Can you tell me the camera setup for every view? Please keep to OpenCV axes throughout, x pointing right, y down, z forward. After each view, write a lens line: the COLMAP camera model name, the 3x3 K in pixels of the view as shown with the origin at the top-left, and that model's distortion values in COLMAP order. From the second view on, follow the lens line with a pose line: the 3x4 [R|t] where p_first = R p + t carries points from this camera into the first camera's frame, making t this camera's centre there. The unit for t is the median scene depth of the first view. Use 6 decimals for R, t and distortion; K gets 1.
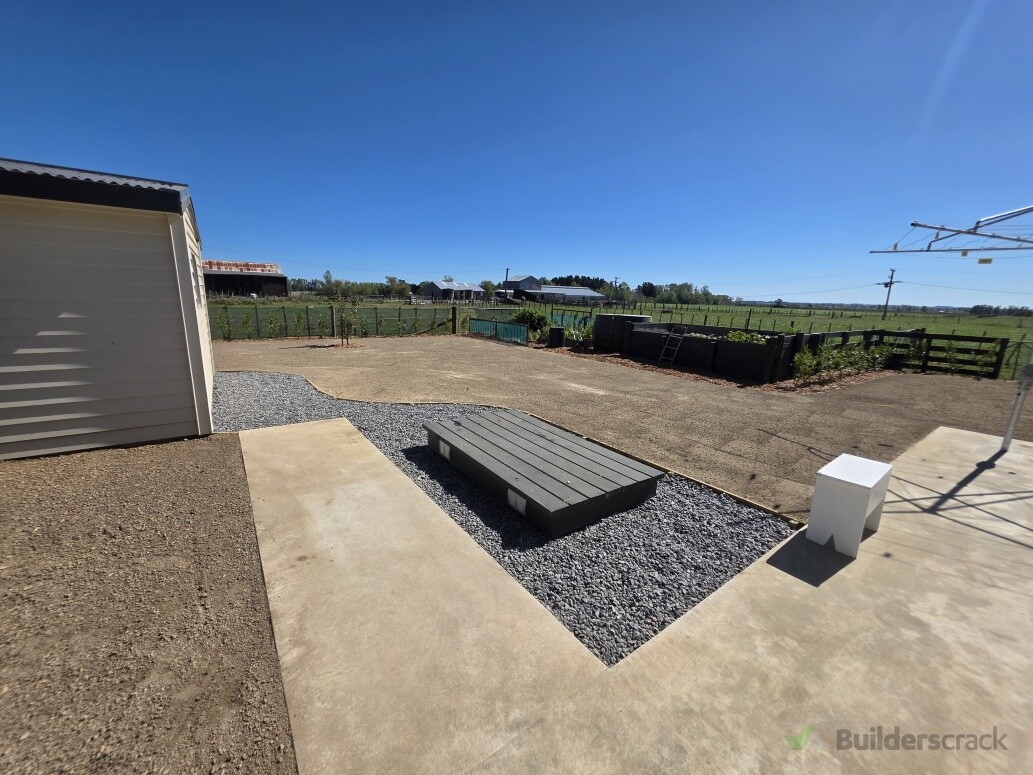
lens RADIAL K [[412.7, 0, 516.5], [0, 412.7, 387.5], [0, 0, 1]] dist [0.003563, -0.000171]
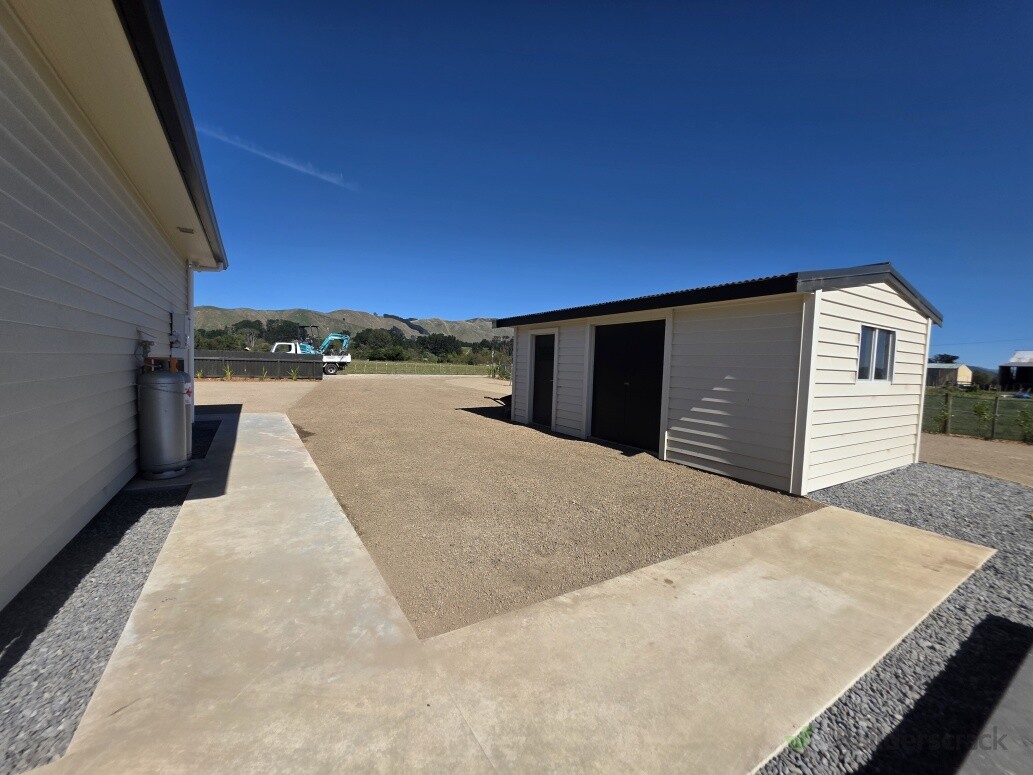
lens RADIAL K [[412.7, 0, 516.5], [0, 412.7, 387.5], [0, 0, 1]] dist [0.003563, -0.000171]
pose [[-0.058863, 0.020486, -0.998056, 0.420837], [-0.254622, 0.966412, 0.034854, -0.005139], [0.965247, 0.256179, -0.051669, 0.414491]]
